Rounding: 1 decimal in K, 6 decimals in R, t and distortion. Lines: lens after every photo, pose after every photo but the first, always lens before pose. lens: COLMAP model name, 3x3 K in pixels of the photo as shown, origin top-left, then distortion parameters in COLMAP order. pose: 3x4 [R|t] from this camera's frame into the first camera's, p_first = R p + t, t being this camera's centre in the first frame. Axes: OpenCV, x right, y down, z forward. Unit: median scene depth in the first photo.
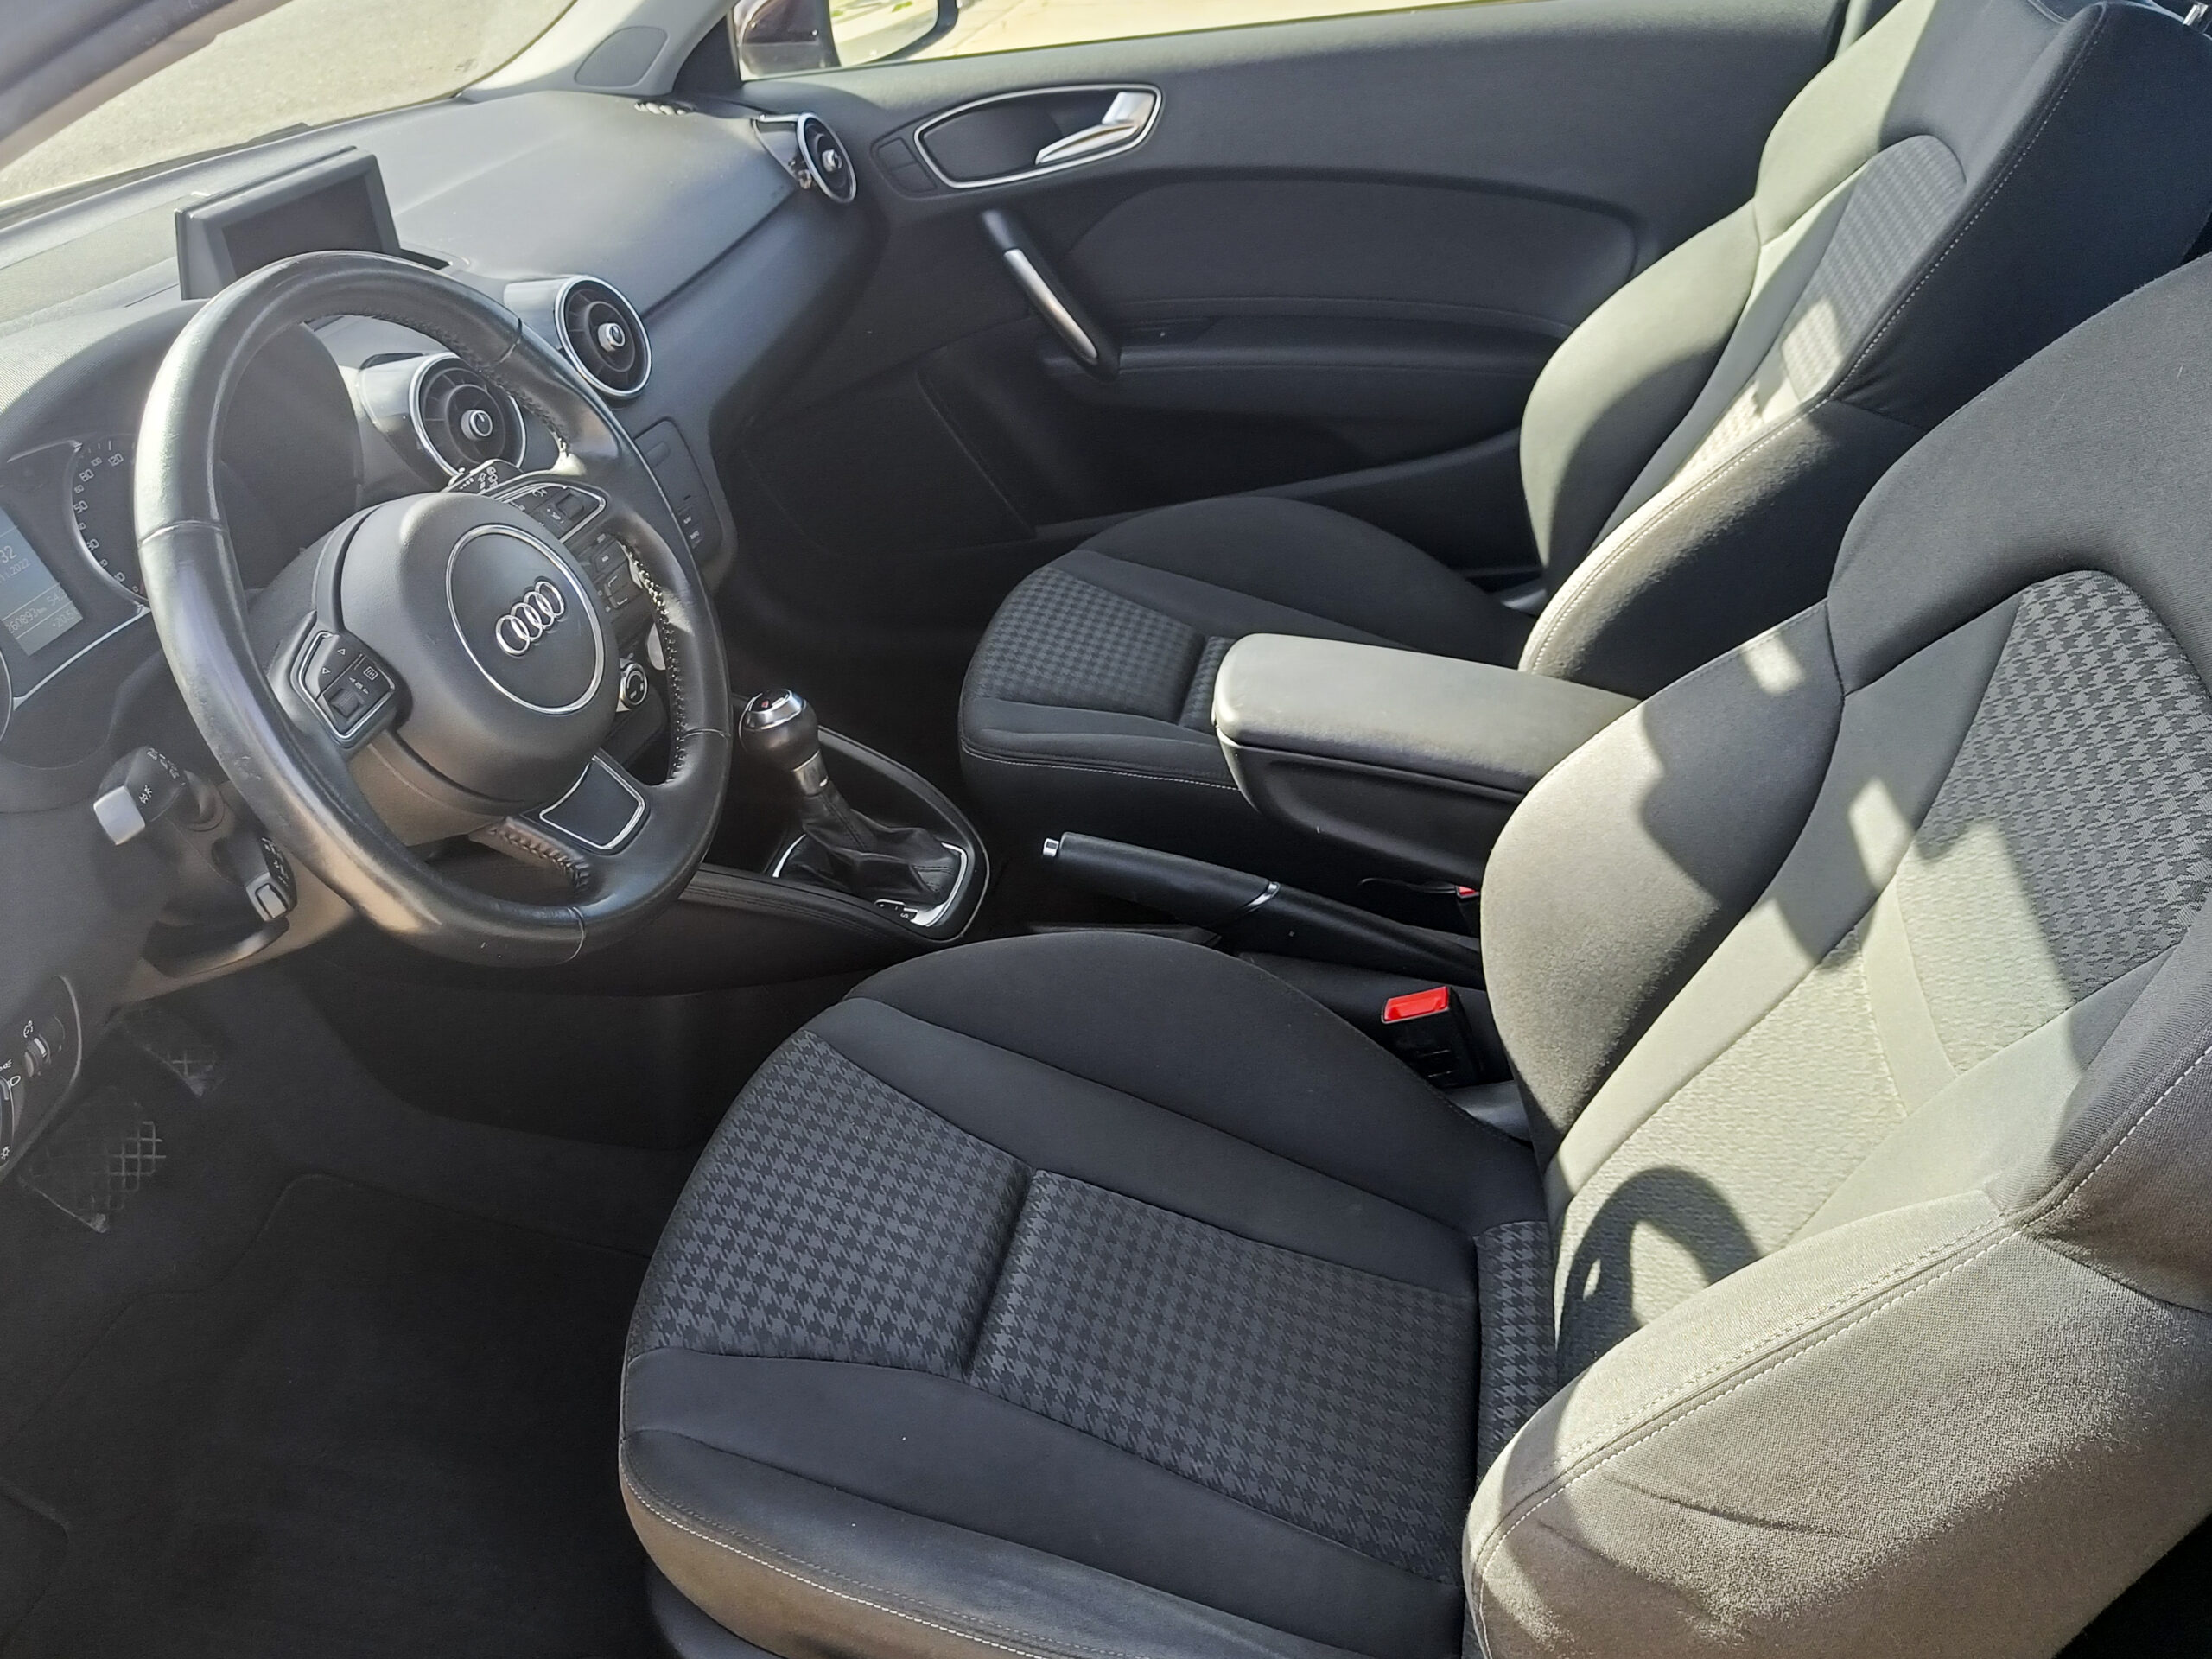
lens RADIAL K [[2132.9, 0, 1106.0], [0, 2132.9, 829.5], [0, 0, 1]] dist [-0.006595, -0.005726]
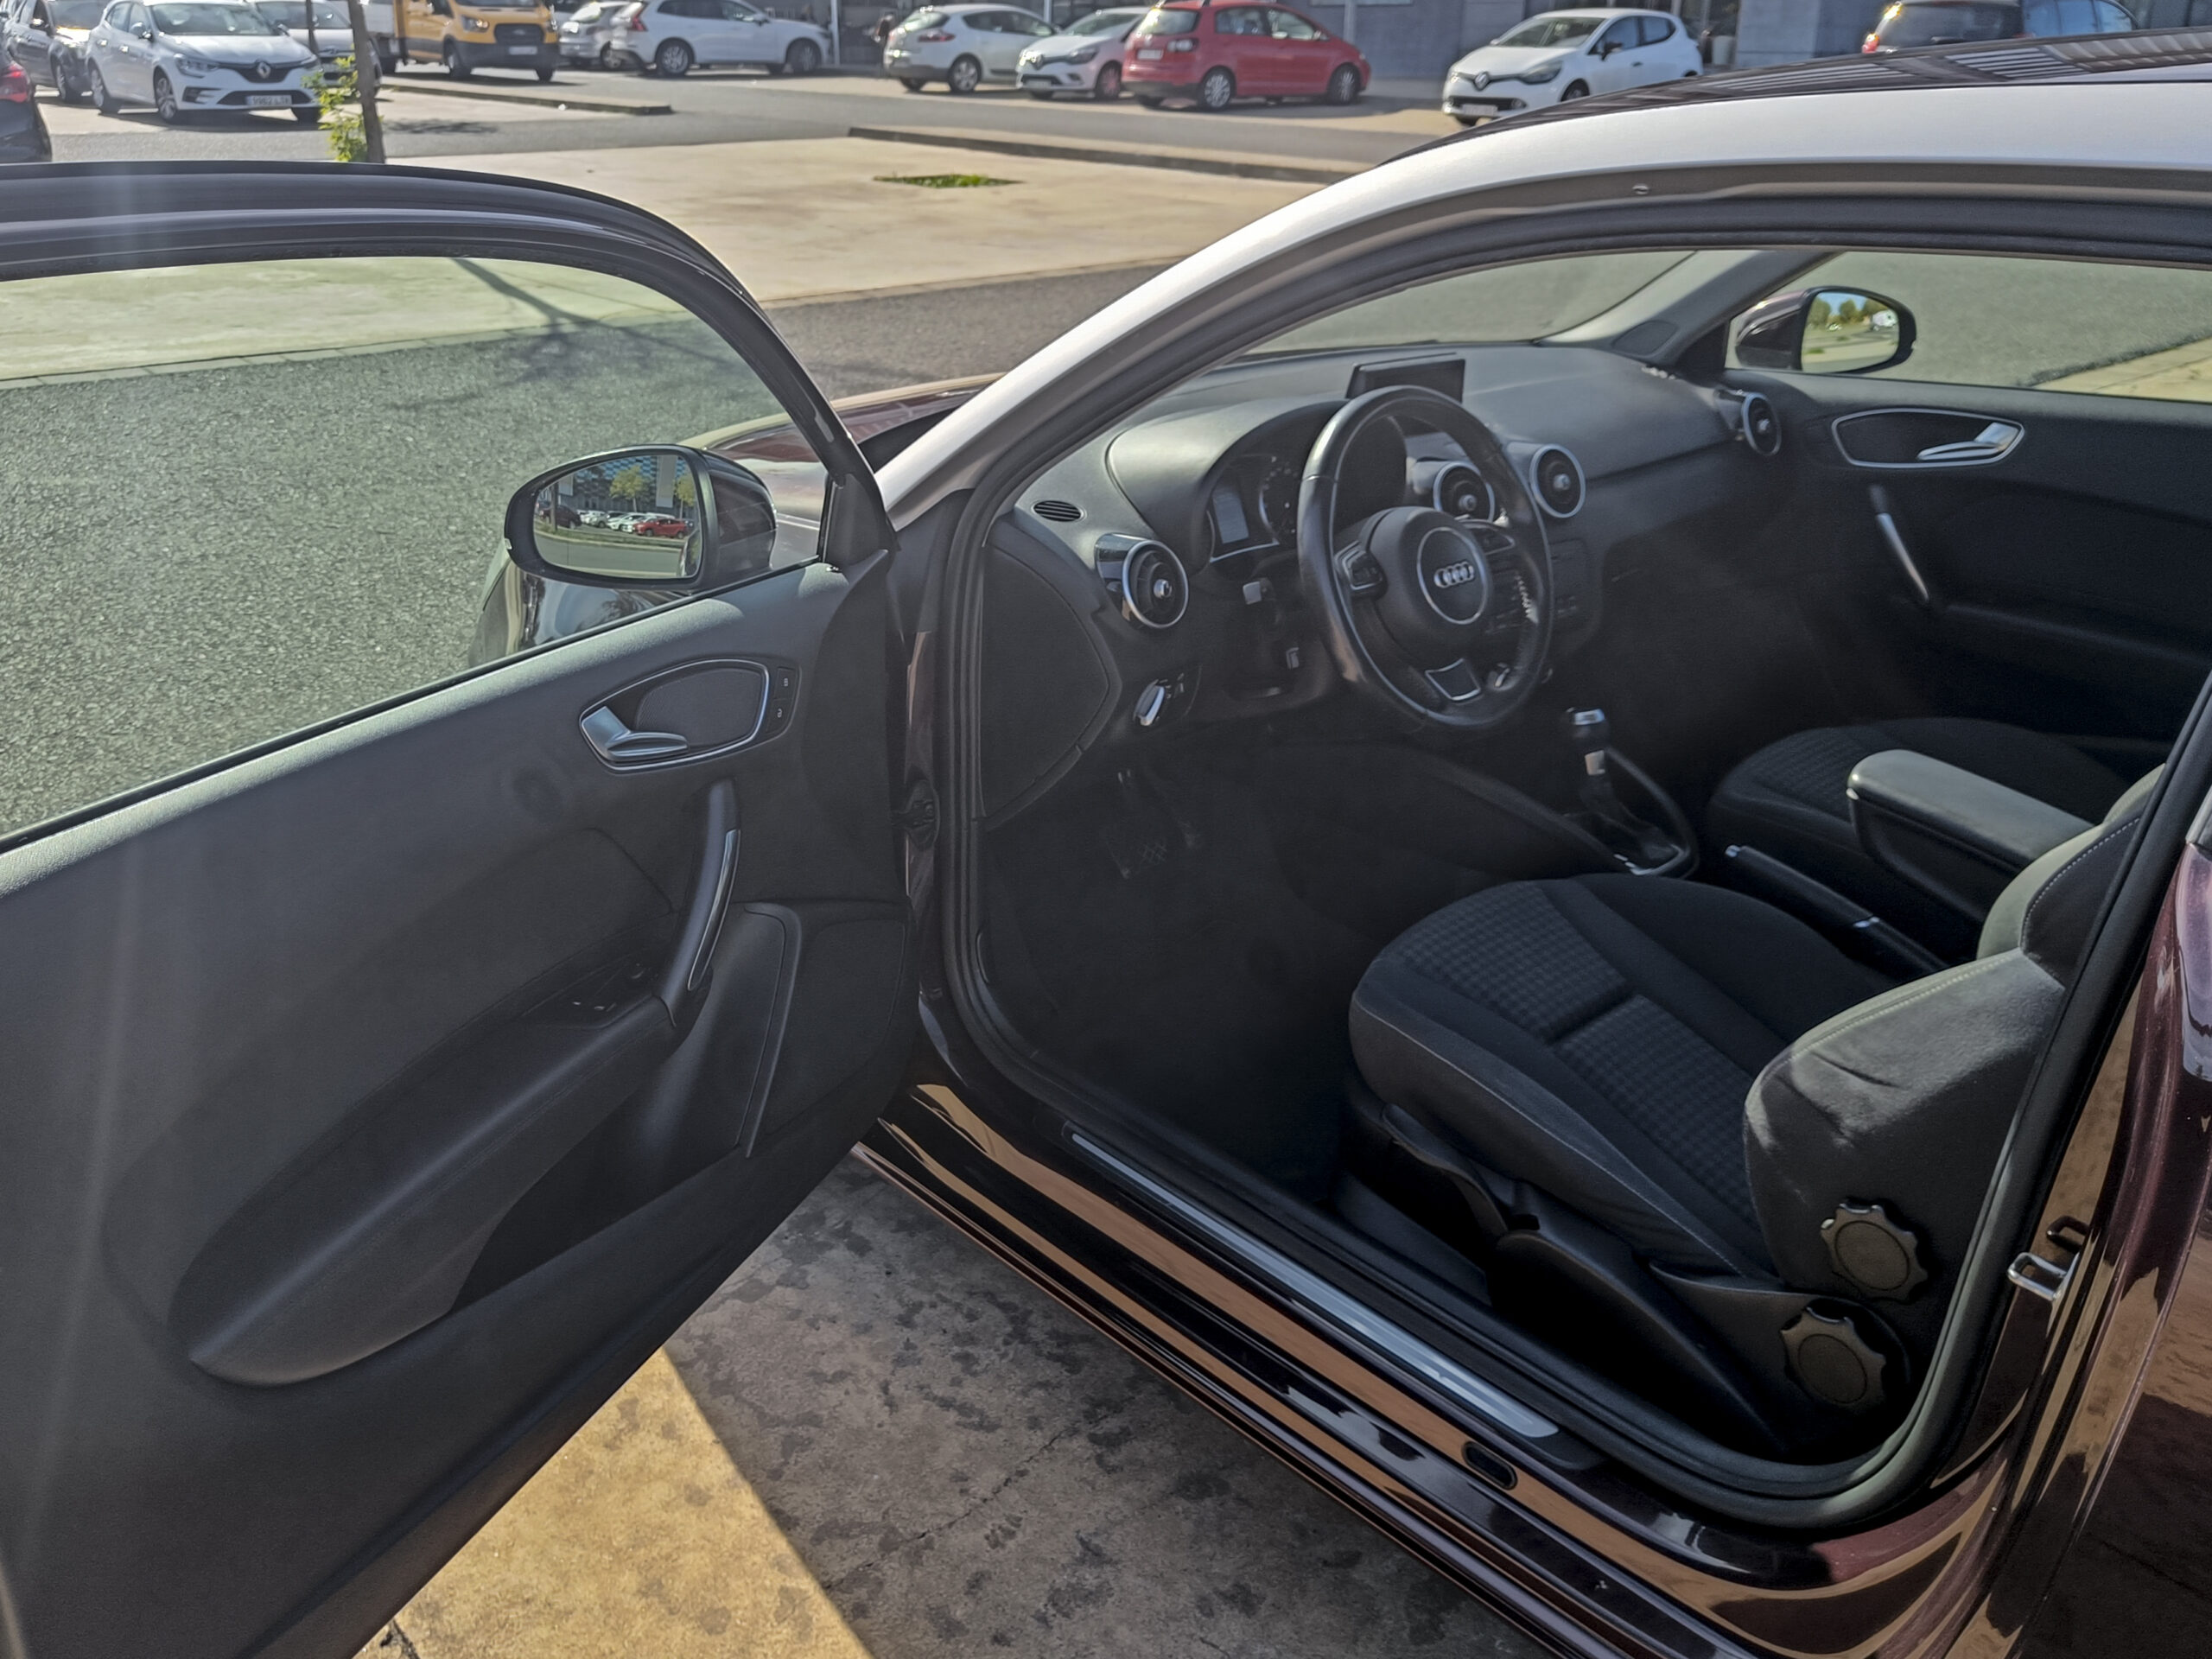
lens RADIAL K [[1810.9, 0, 985.9], [0, 1810.9, 652.5], [0, 0, 1]] dist [0.033852, -0.001144]
pose [[0.815144, 0.269740, -0.512621, 0.181906], [-0.350982, 0.934008, -0.066642, 0.161069], [0.460816, 0.234243, 0.856025, -0.447661]]
